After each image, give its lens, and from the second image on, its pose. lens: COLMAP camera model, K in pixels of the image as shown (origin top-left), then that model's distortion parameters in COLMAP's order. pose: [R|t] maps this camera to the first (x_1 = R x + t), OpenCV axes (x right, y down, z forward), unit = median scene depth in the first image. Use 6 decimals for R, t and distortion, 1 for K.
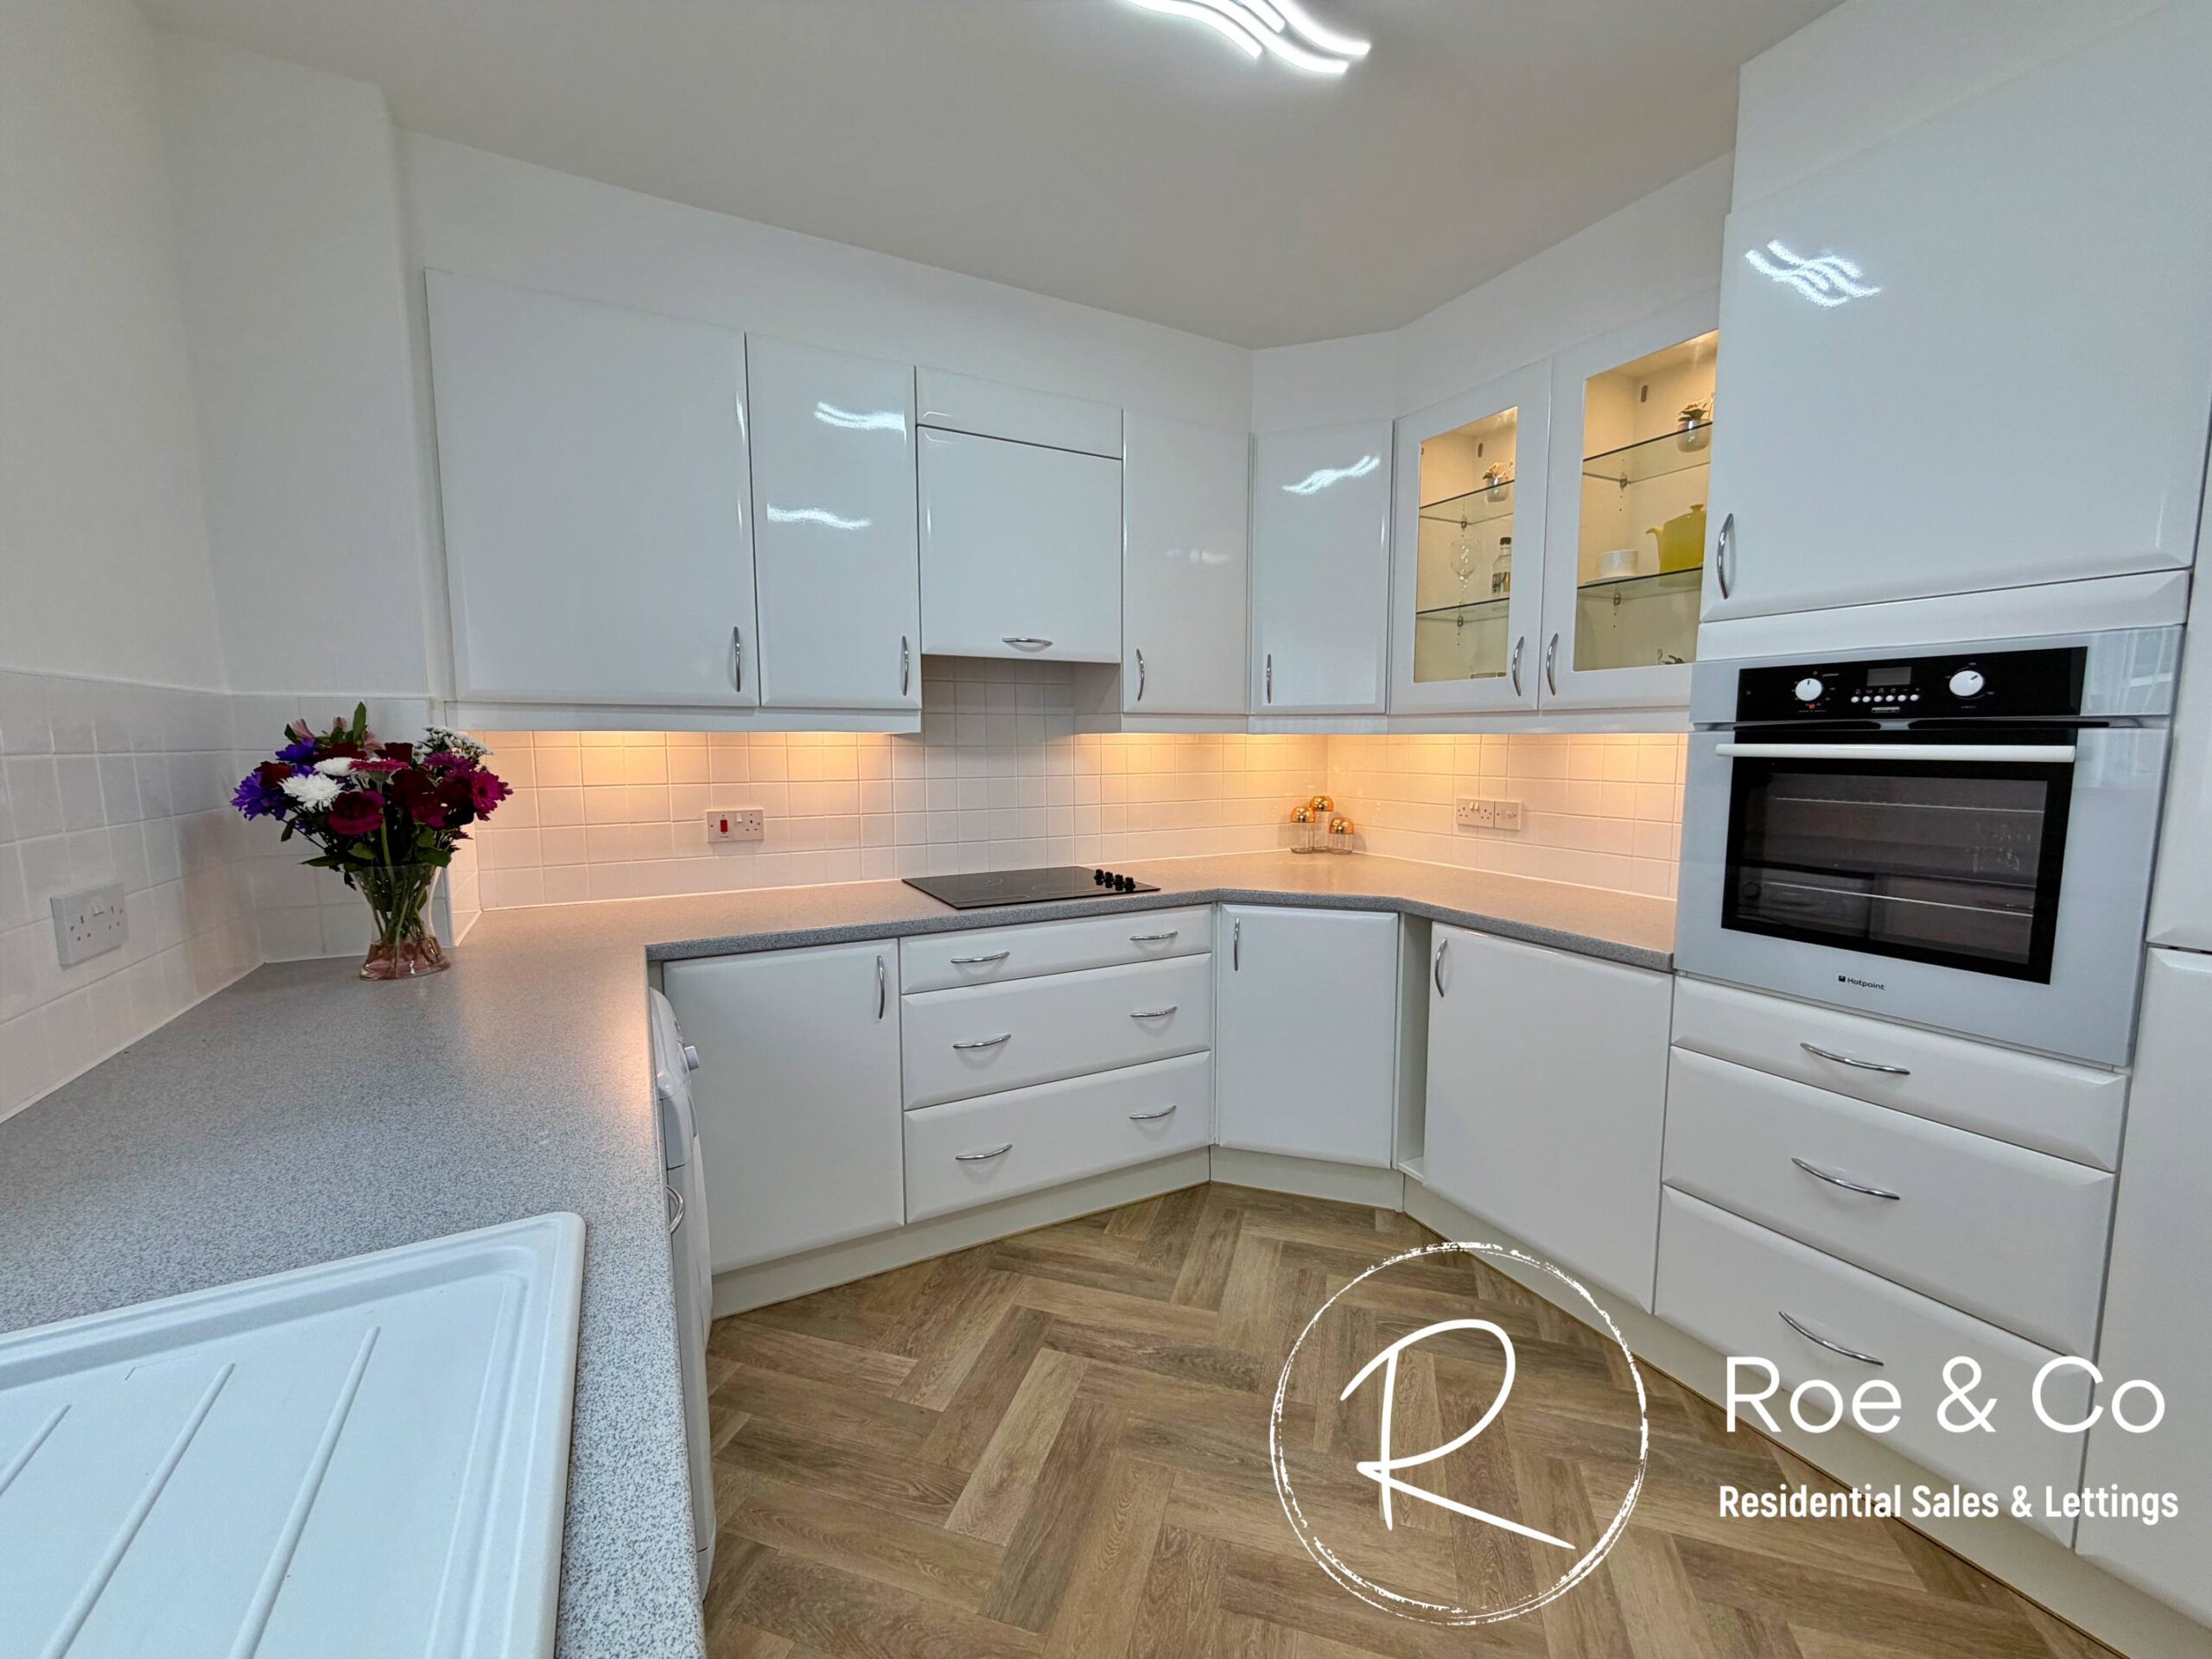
lens RADIAL K [[884.0, 0, 1099.6], [0, 884.0, 834.2], [0, 0, 1]] dist [0.000215, -0.000649]
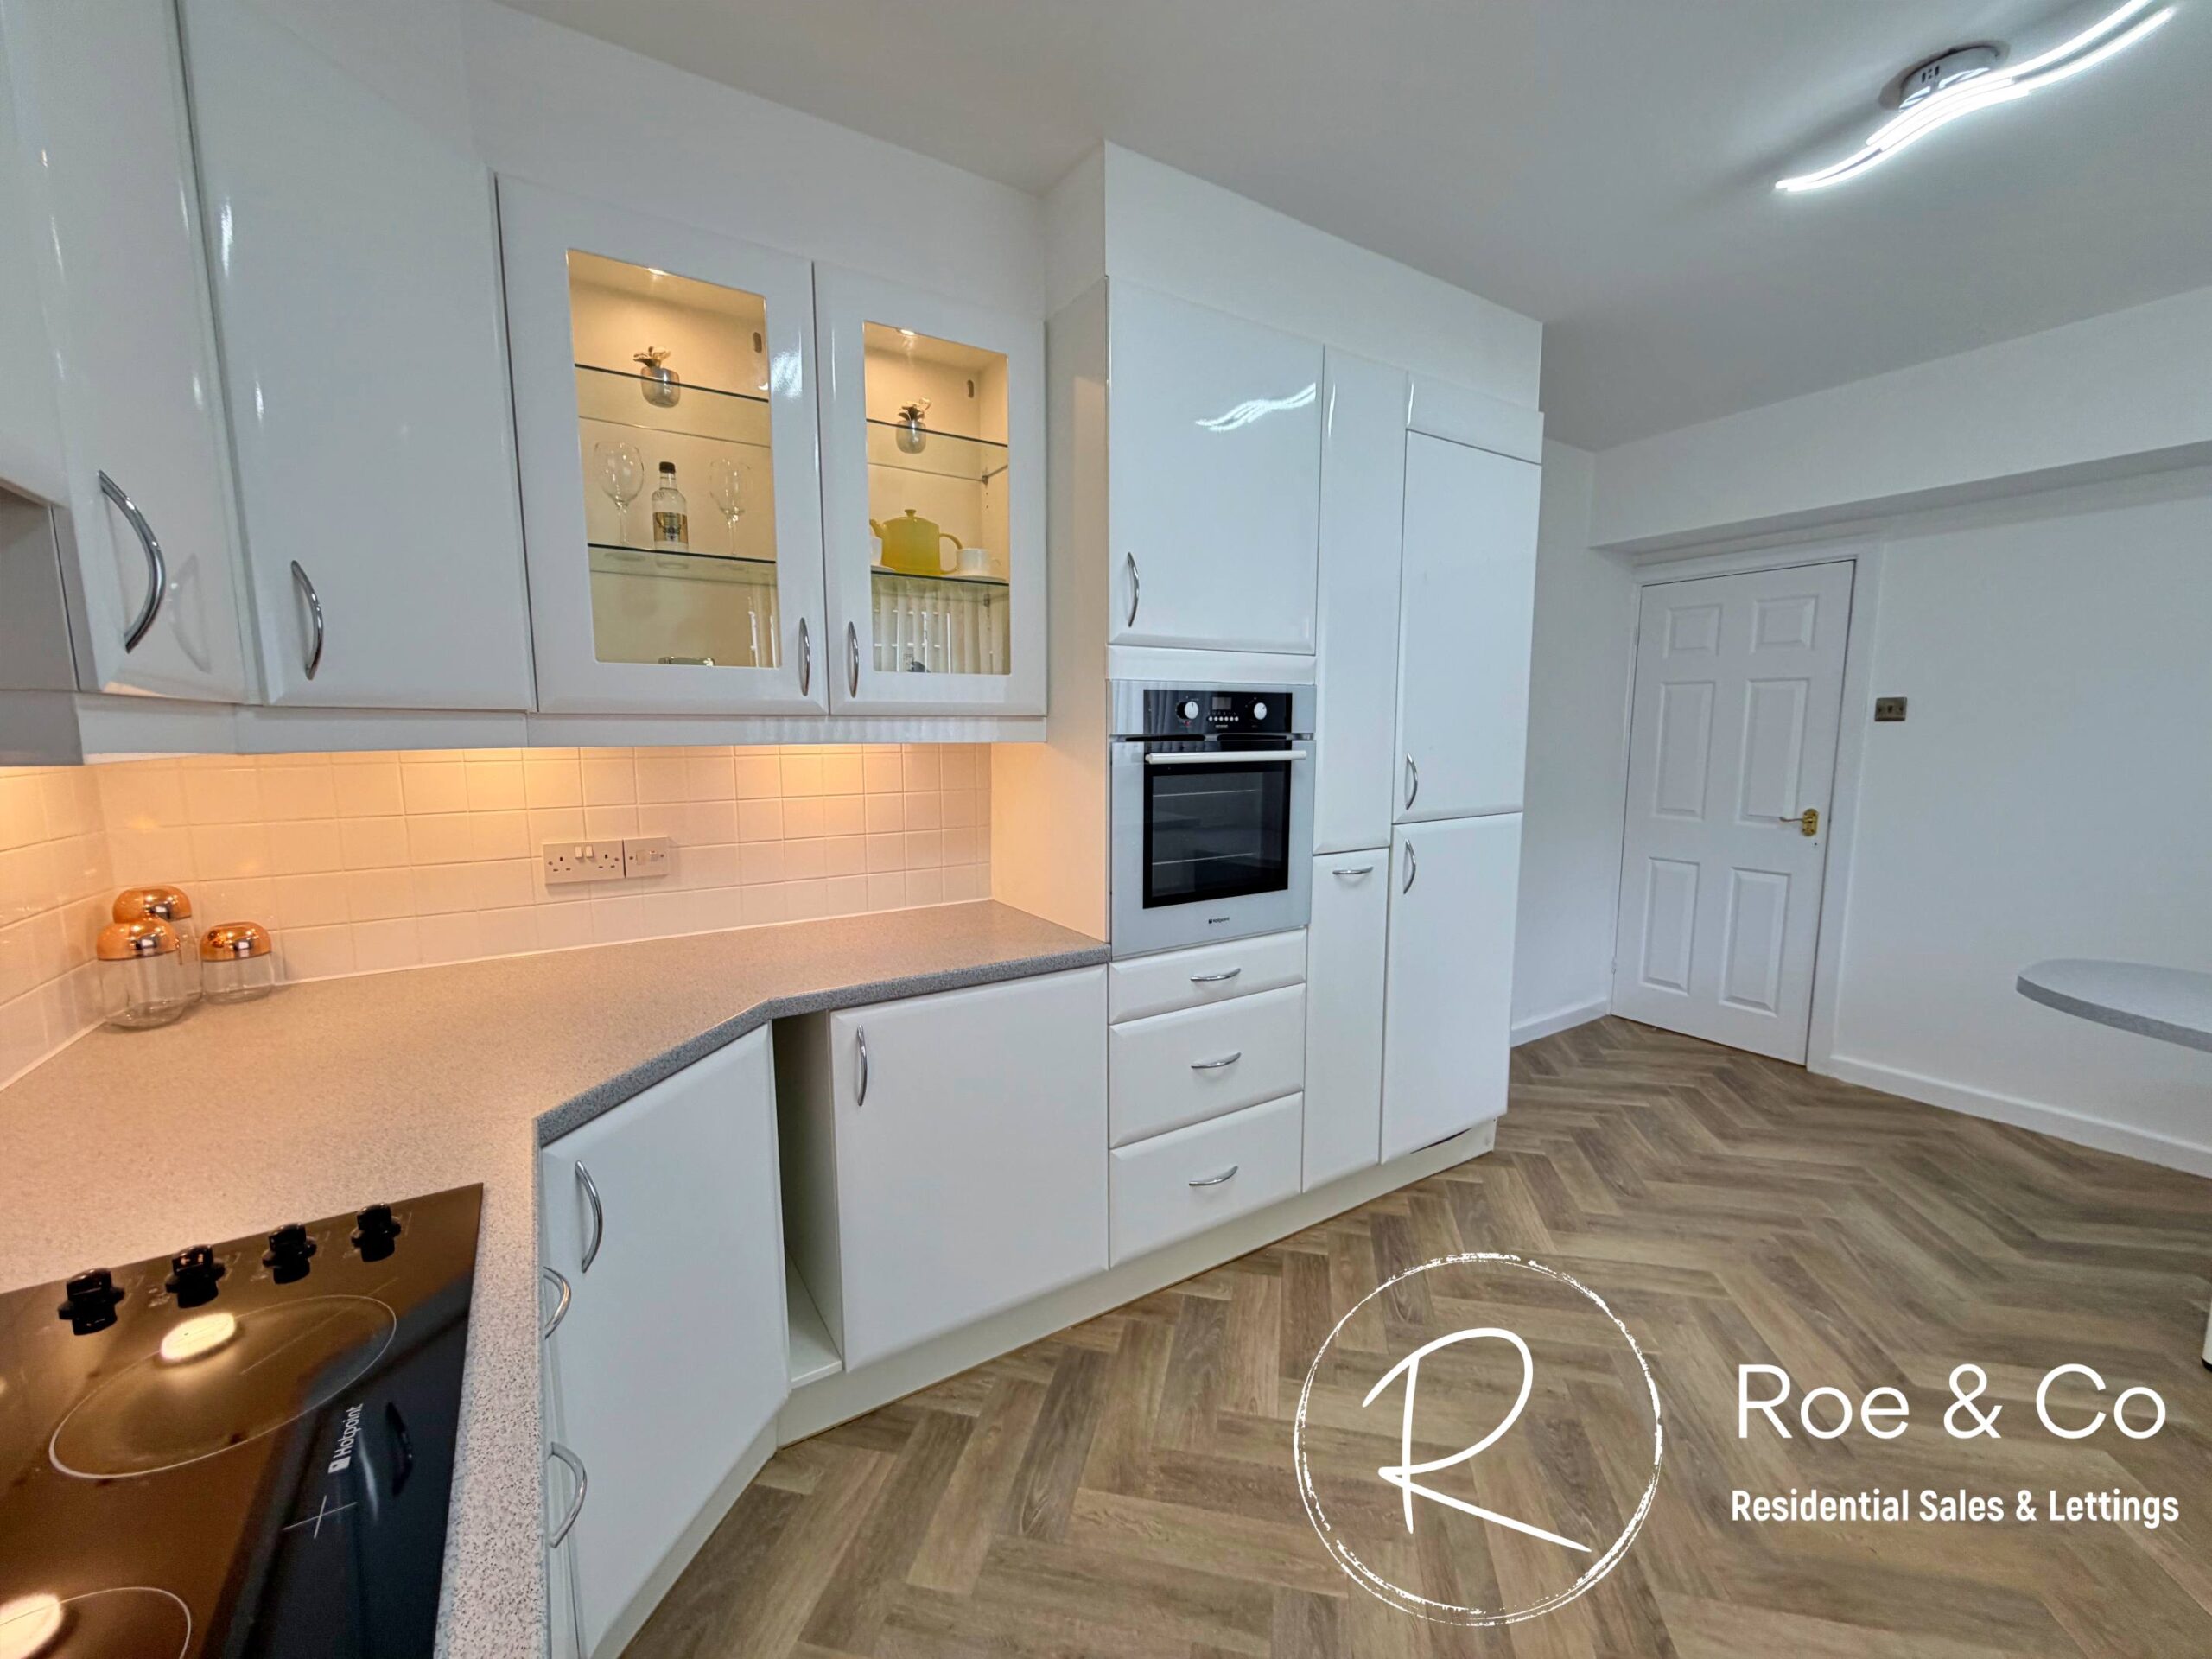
lens RADIAL K [[884.0, 0, 1110.9], [0, 884.0, 833.7], [0, 0, 1]] dist [0.000215, -0.000649]
pose [[-0.087266, -0.117935, 0.989179, -0.352040], [0.109369, 0.985831, 0.127184, -0.116829], [-0.990163, 0.119284, -0.073131, 0.884518]]
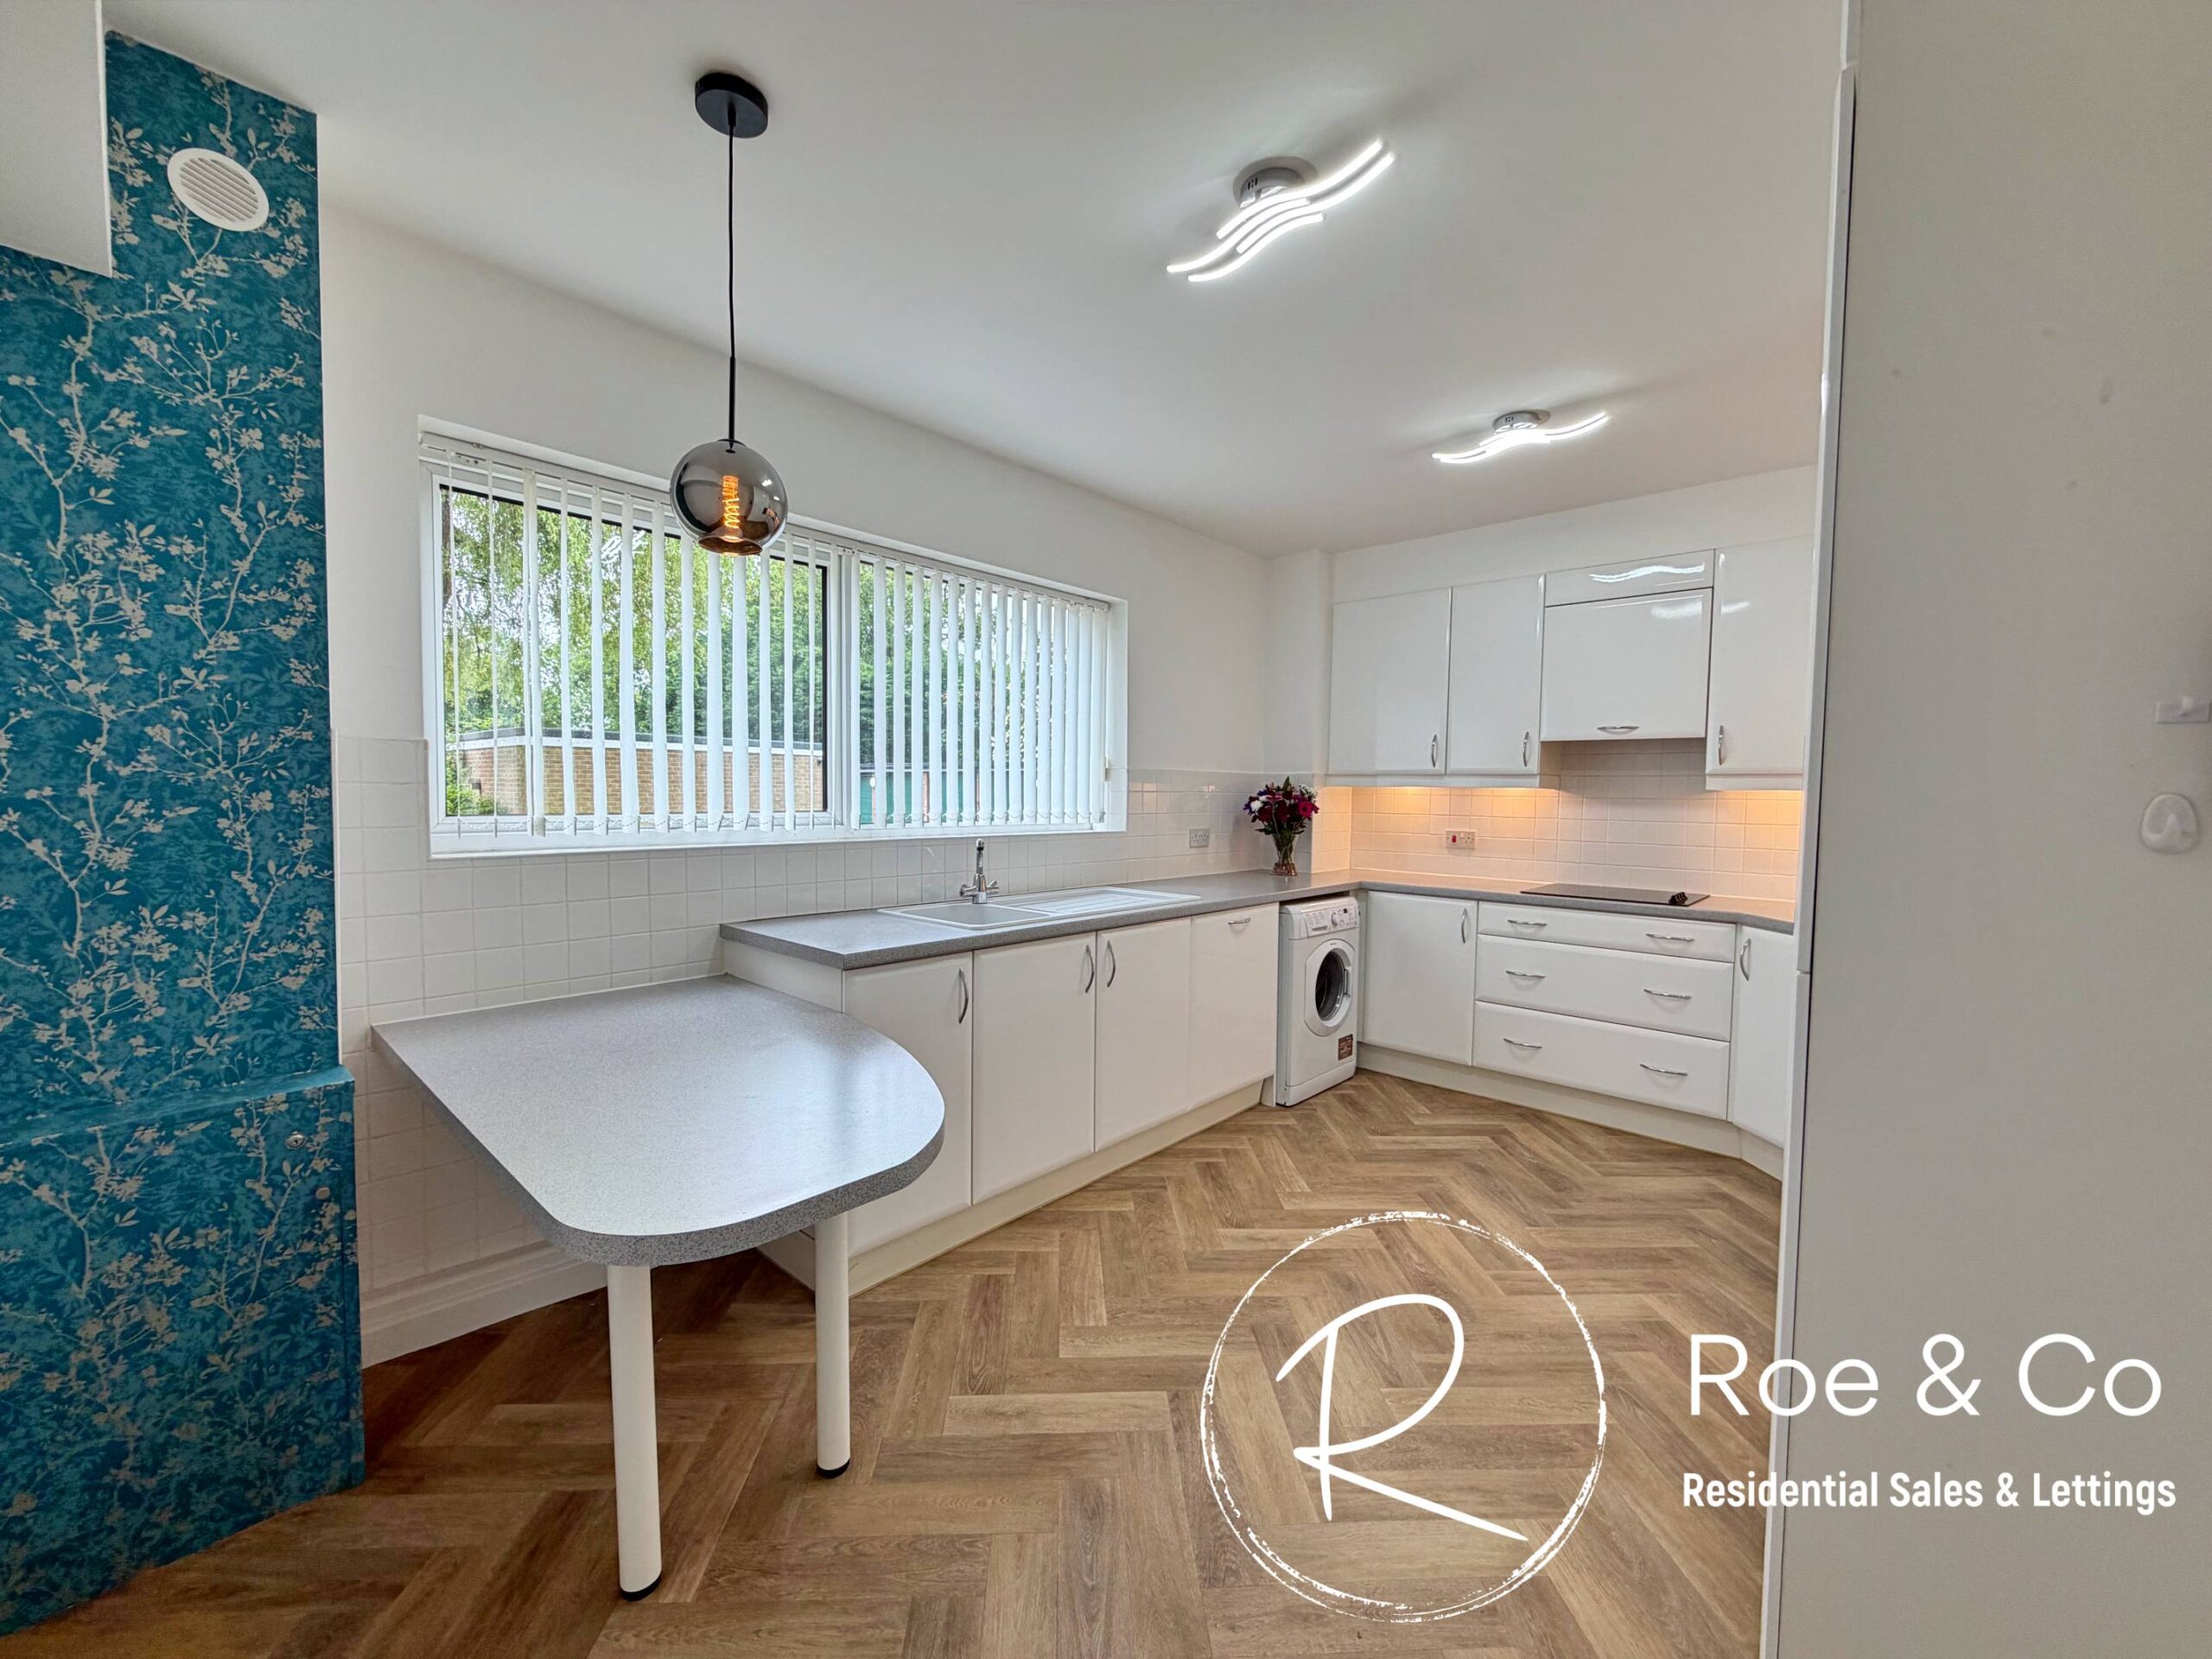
lens RADIAL K [[884.0, 0, 1102.2], [0, 884.0, 833.4], [0, 0, 1]] dist [0.000215, -0.000649]
pose [[0.339575, 0.052313, -0.939123, 1.202764], [-0.113571, 0.993427, 0.014272, 0.041455], [0.933697, 0.101811, 0.343284, -0.353055]]
